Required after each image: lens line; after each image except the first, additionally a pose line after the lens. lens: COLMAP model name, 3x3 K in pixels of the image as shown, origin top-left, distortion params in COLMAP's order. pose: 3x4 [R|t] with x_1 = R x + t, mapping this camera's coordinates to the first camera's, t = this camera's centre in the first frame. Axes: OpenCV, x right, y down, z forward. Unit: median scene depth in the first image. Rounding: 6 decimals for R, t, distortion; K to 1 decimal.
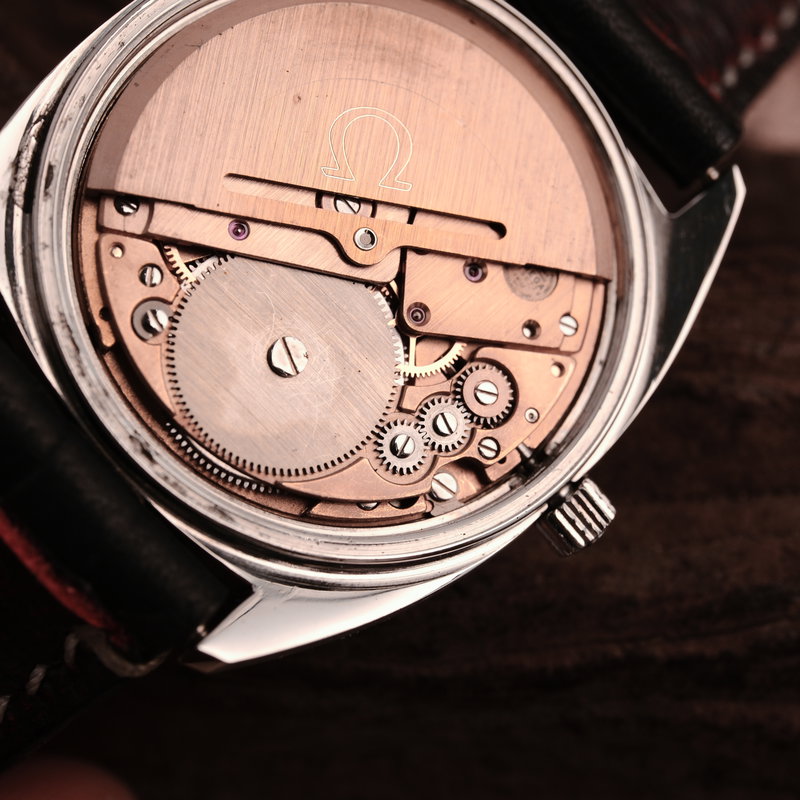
lens RADIAL K [[1495.5, 0, 400.0], [0, 1495.5, 400.0], [0, 0, 1]] dist [0.012984, 0.075372]
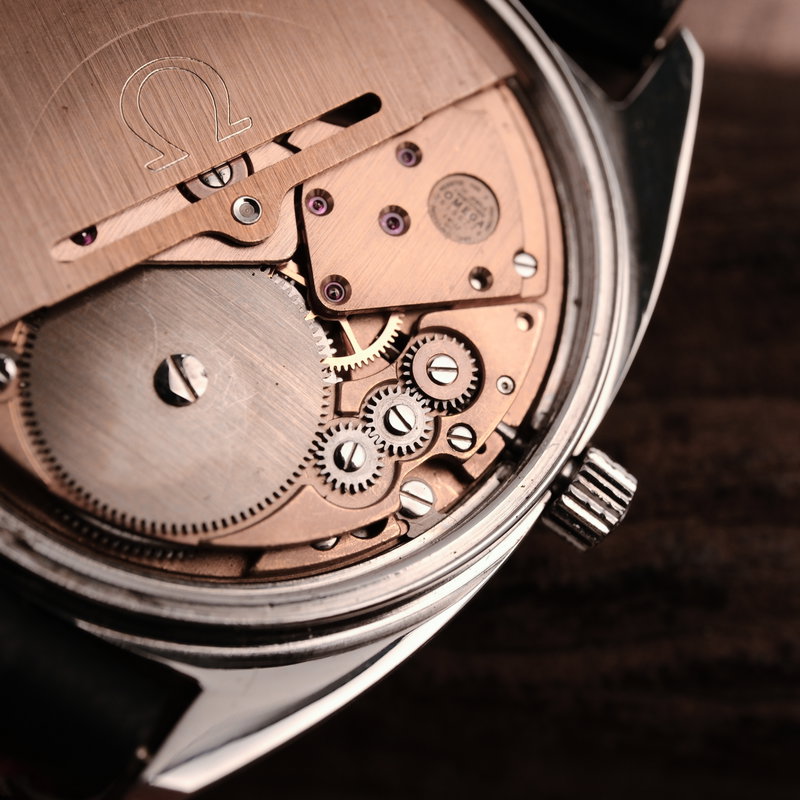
lens RADIAL K [[1495.5, 0, 400.0], [0, 1495.5, 400.0], [0, 0, 1]] dist [0.012984, 0.075372]
pose [[0.974991, -0.221264, 0.020870, 0.016100], [0.221479, 0.975127, -0.008623, 0.012649], [-0.018443, 0.013030, 0.999745, 0.217981]]
